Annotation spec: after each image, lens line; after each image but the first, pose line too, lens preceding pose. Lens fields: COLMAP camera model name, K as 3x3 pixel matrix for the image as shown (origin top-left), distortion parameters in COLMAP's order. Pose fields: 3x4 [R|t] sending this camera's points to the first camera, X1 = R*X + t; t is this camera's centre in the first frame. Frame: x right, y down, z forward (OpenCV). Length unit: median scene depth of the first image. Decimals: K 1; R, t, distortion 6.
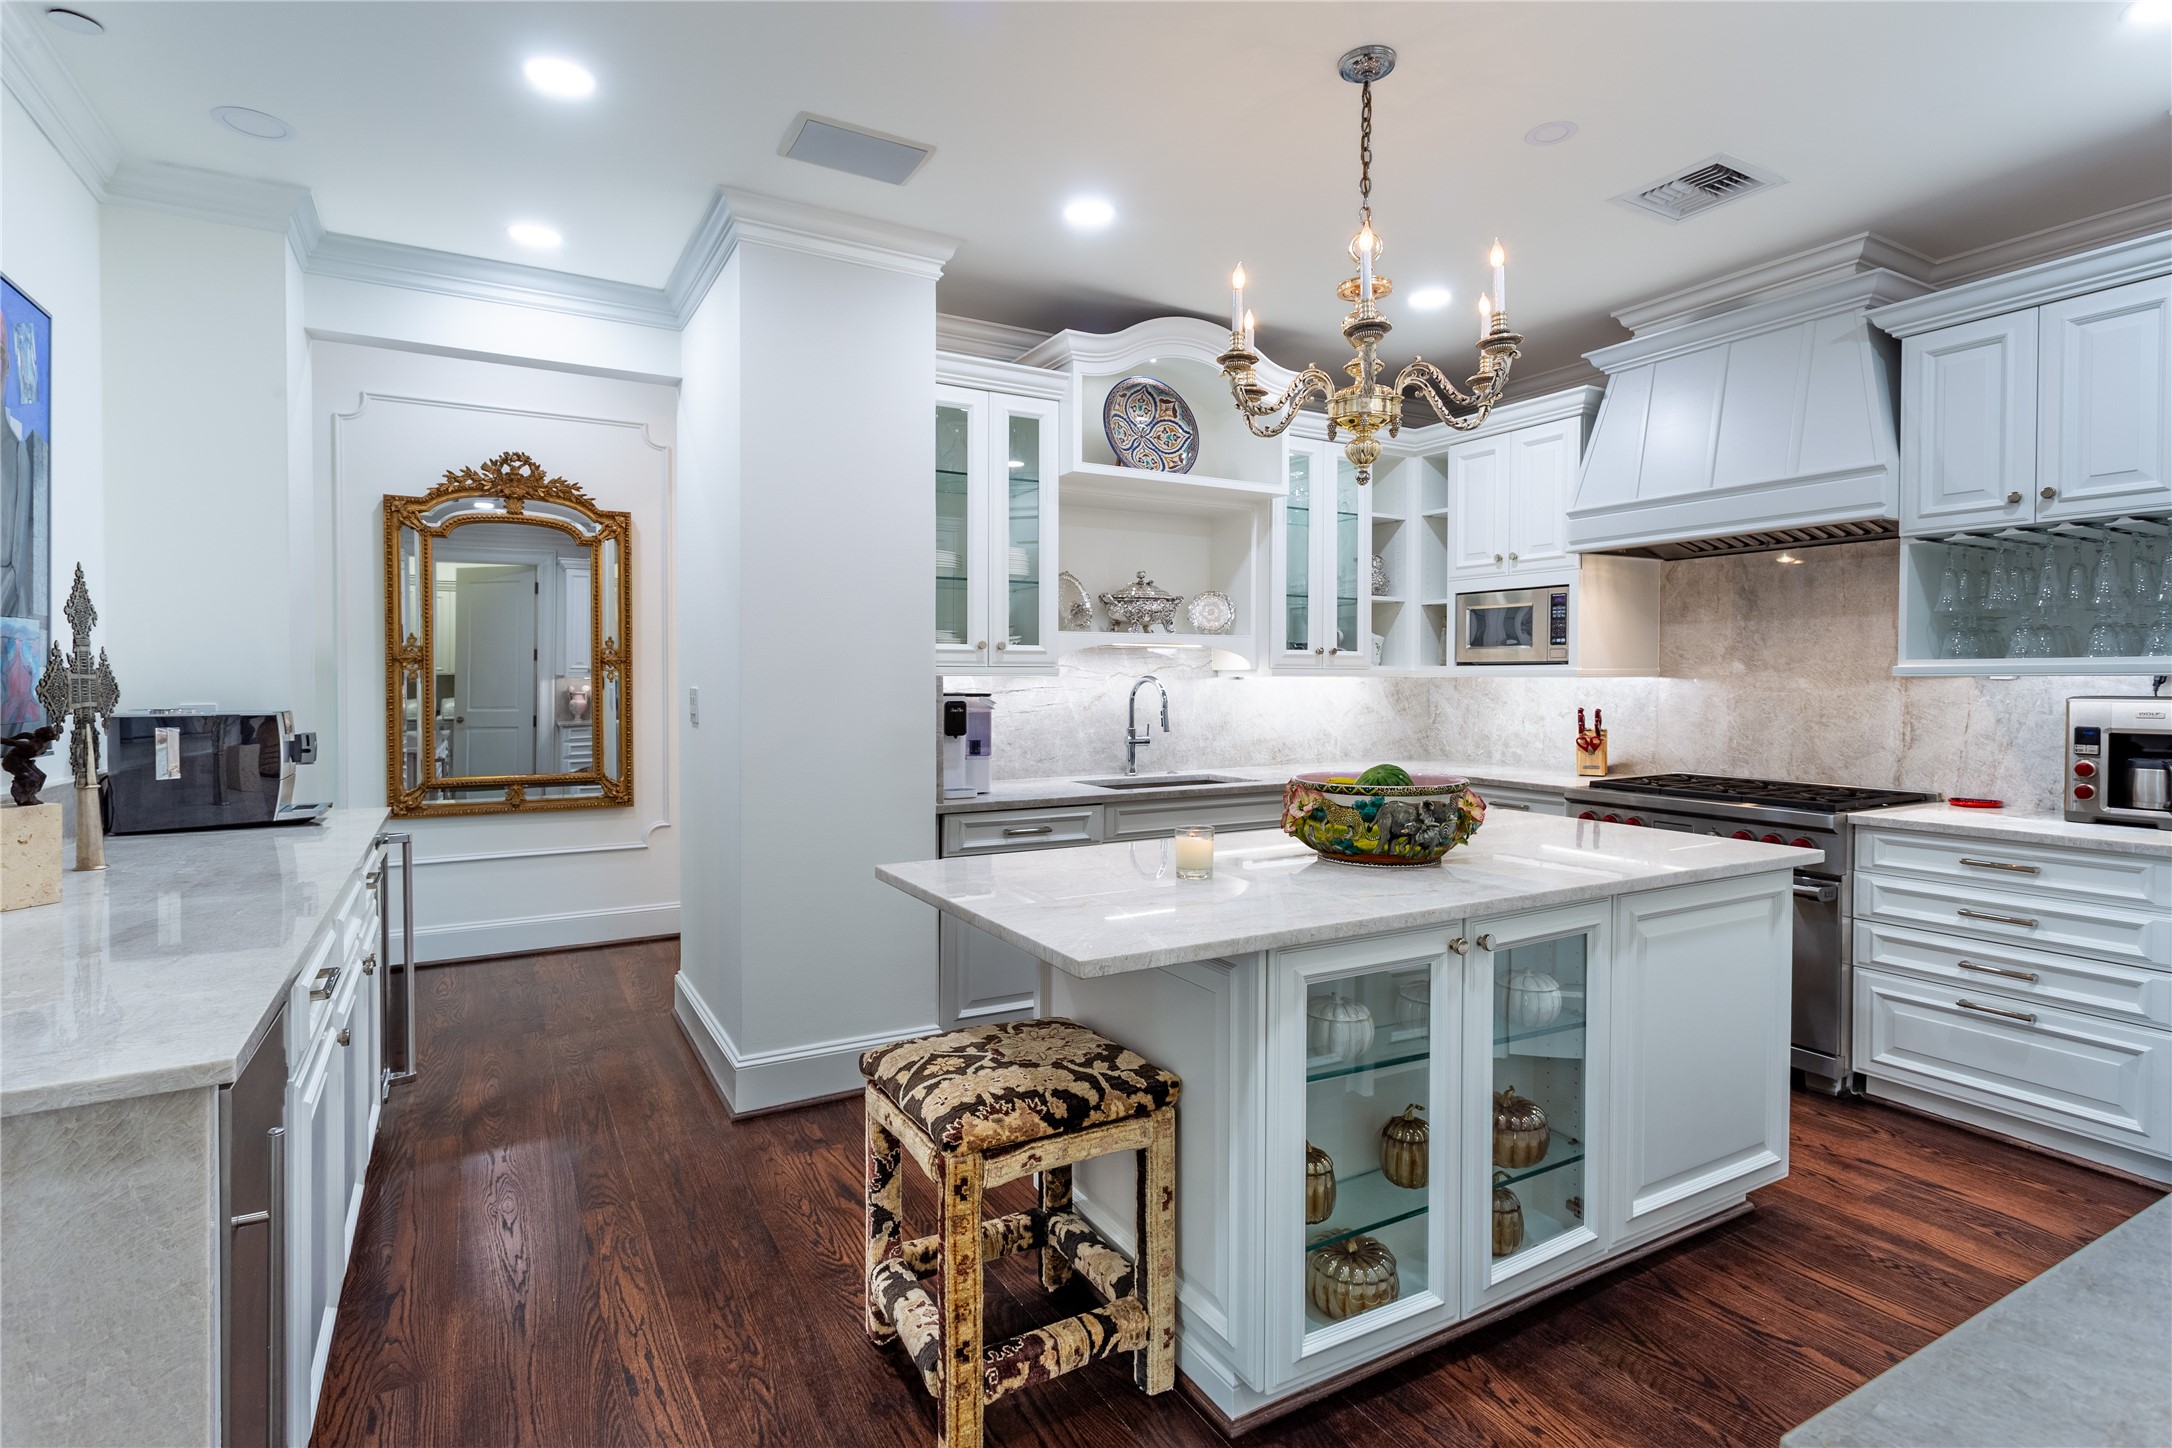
lens RADIAL K [[1006.8, 0, 1083.1], [0, 1006.8, 701.0], [0, 0, 1]] dist [0.001226, 0.000378]
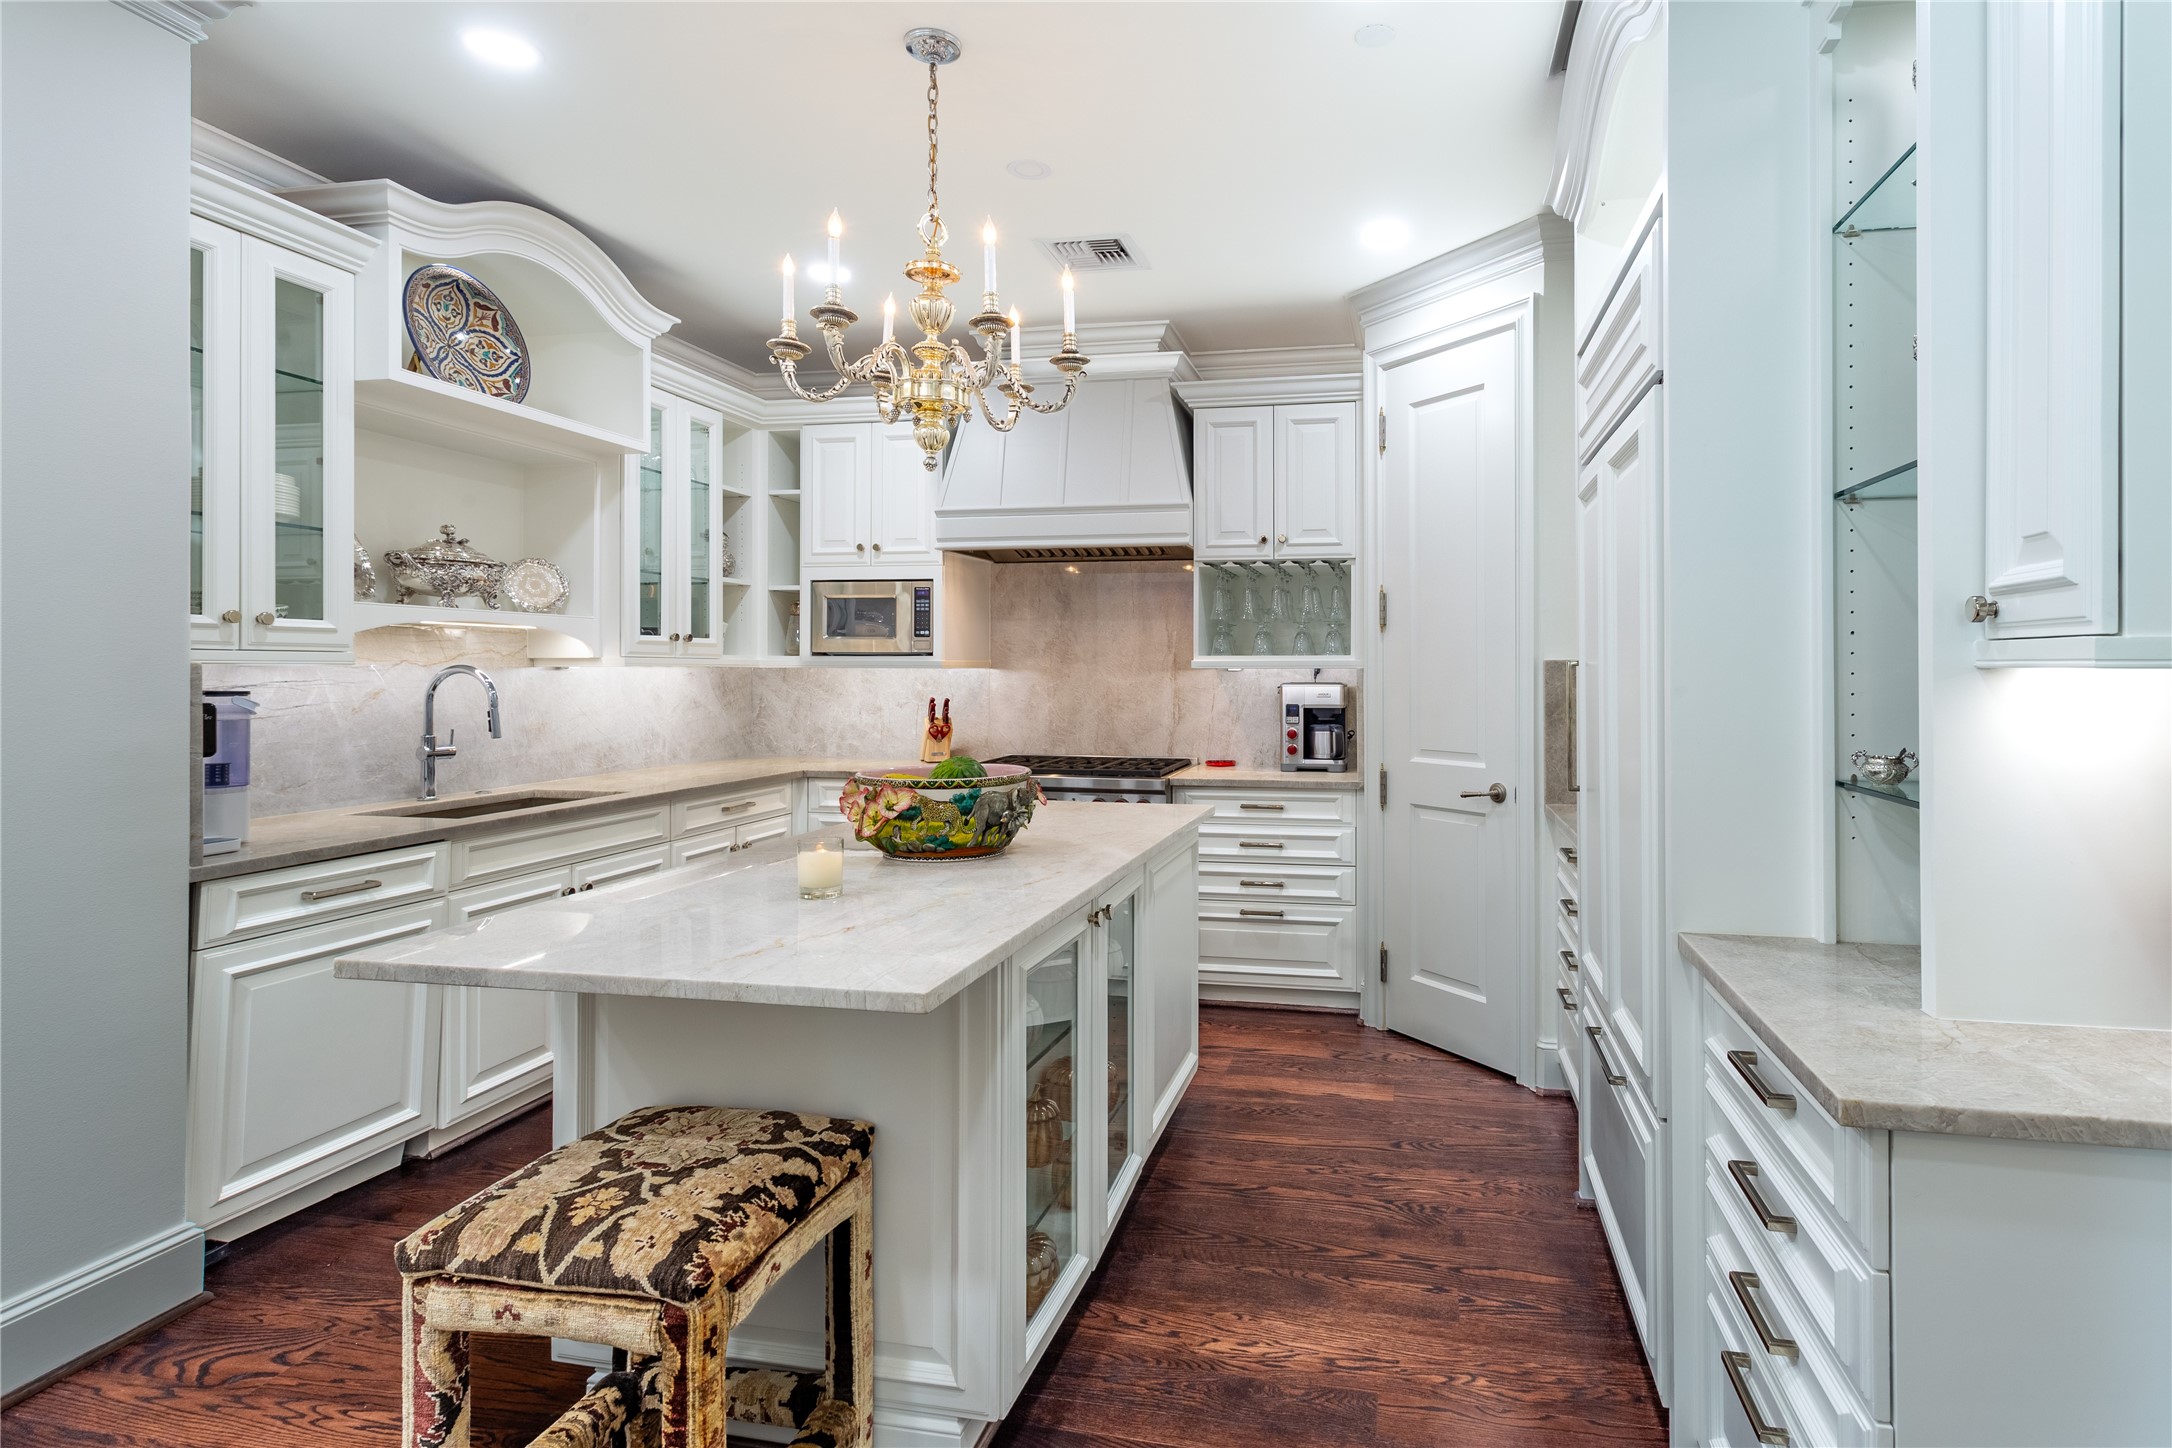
lens RADIAL K [[1089.3, 0, 1143.9], [0, 1089.3, 674.0], [0, 0, 1]] dist [0.004187, 0.001226]
pose [[0.675038, -0.001072, 0.737782, -0.241974], [0.014173, 0.999833, -0.011515, -0.002020], [-0.737647, 0.018230, 0.674941, 0.093281]]
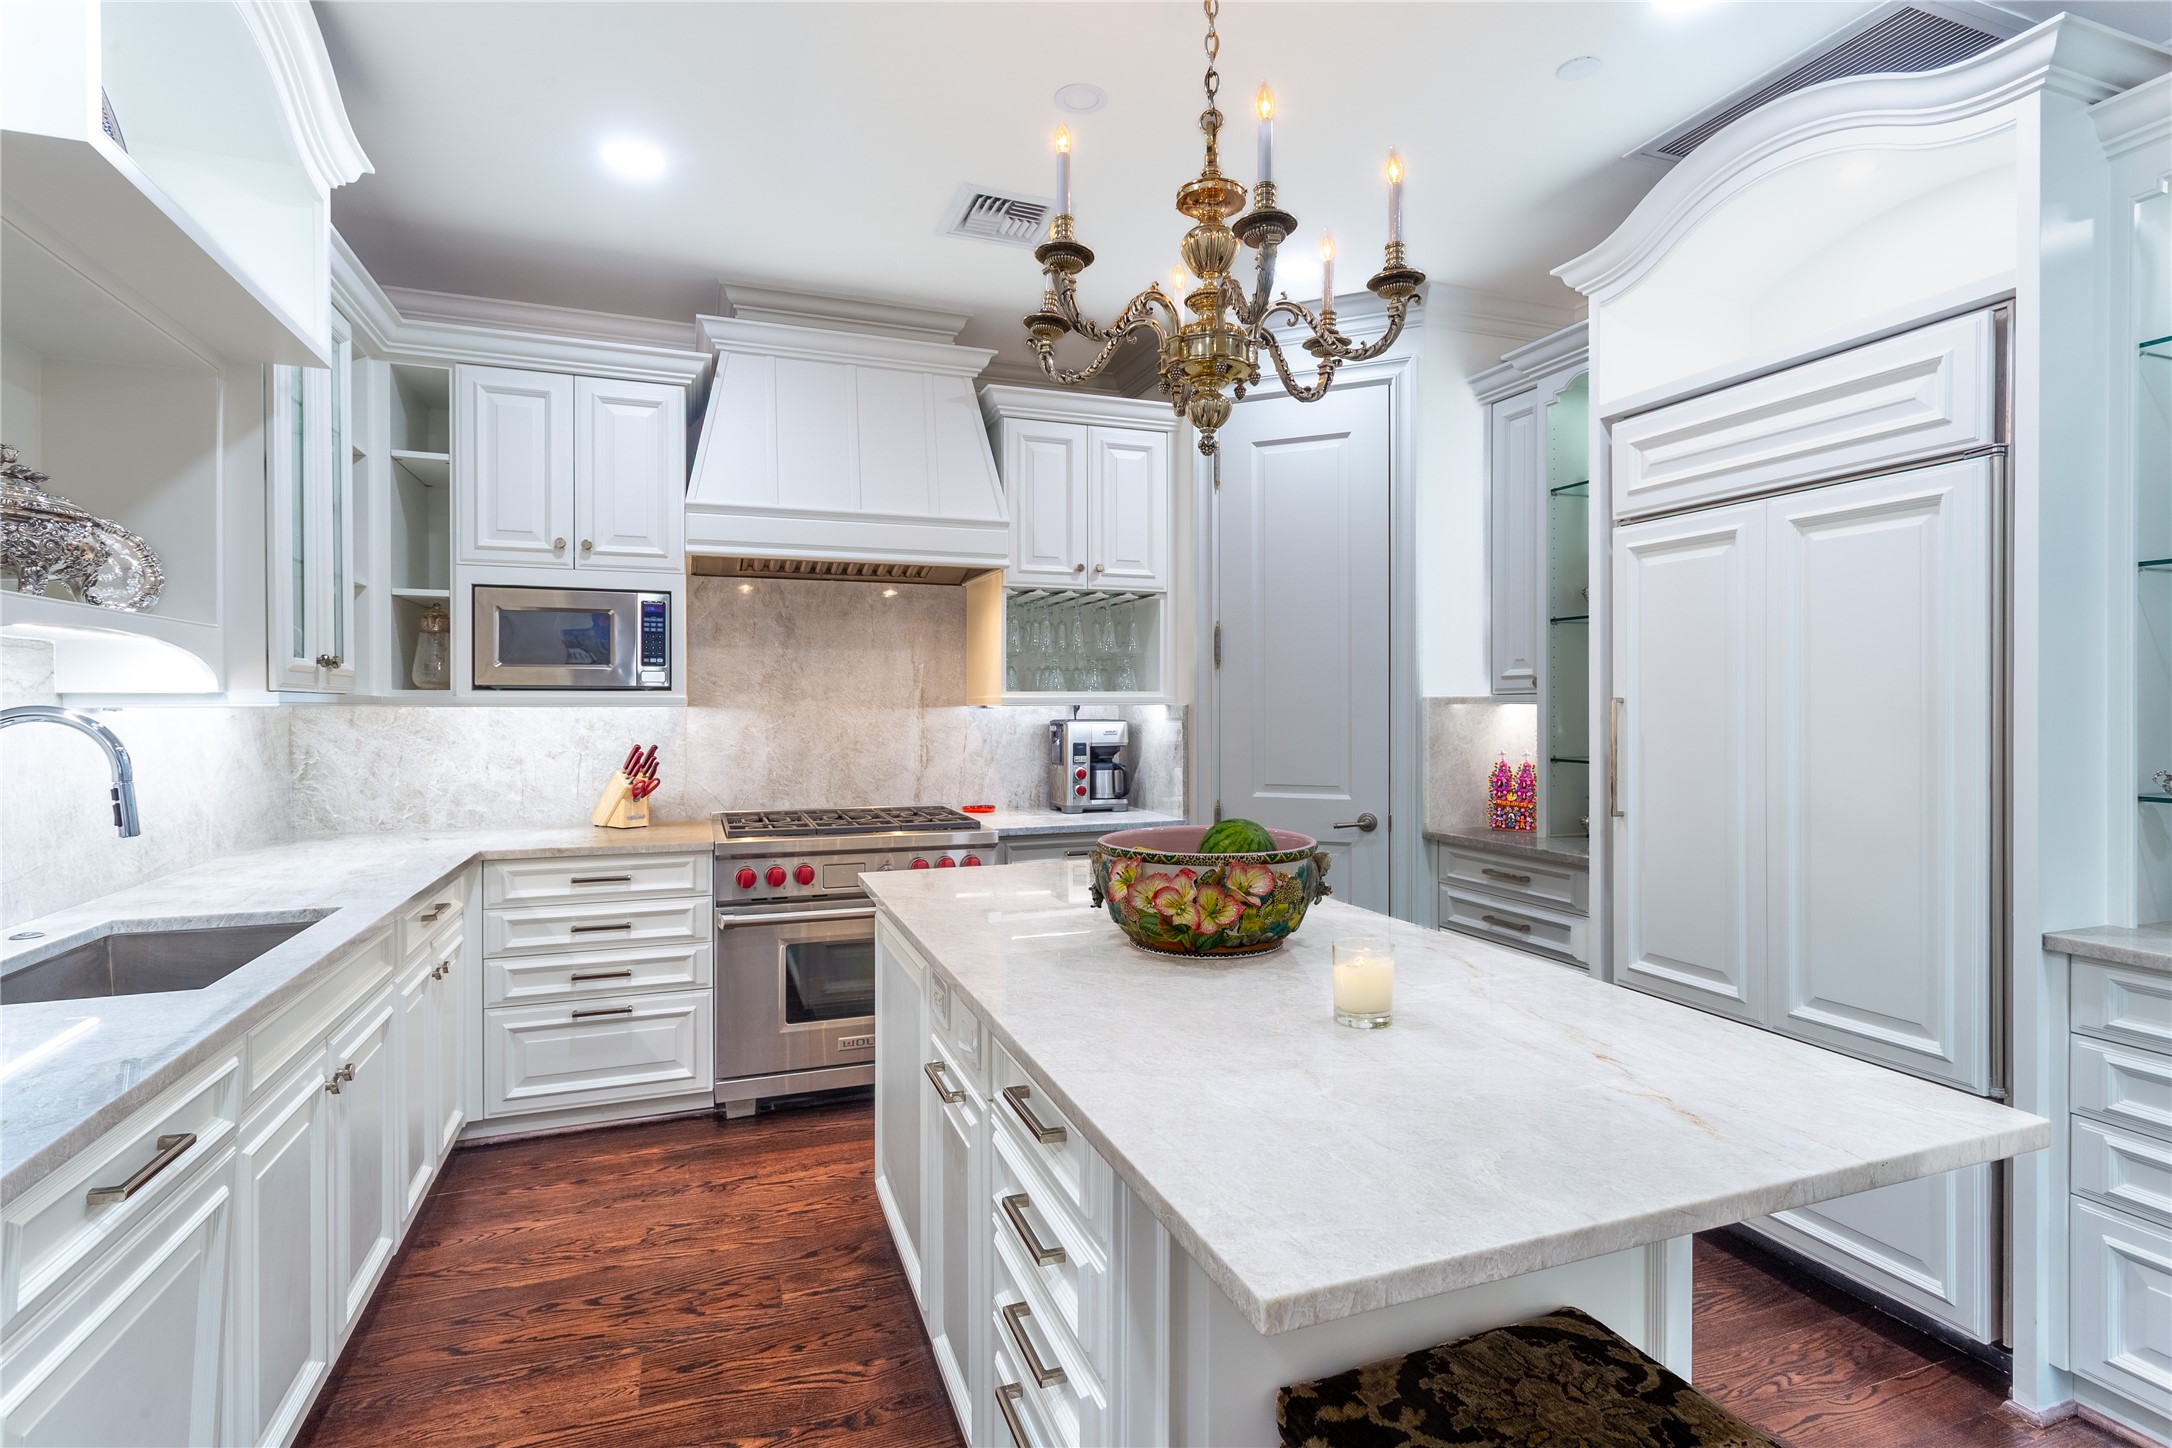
lens RADIAL K [[1082.3, 0, 1034.5], [0, 1082.3, 713.6], [0, 0, 1]] dist [0.004809, 0.002138]
pose [[0.186735, -0.010227, 0.982357, -0.377055], [0.023755, 0.999700, 0.005892, -0.019707], [-0.982123, 0.022236, 0.186922, 0.661385]]
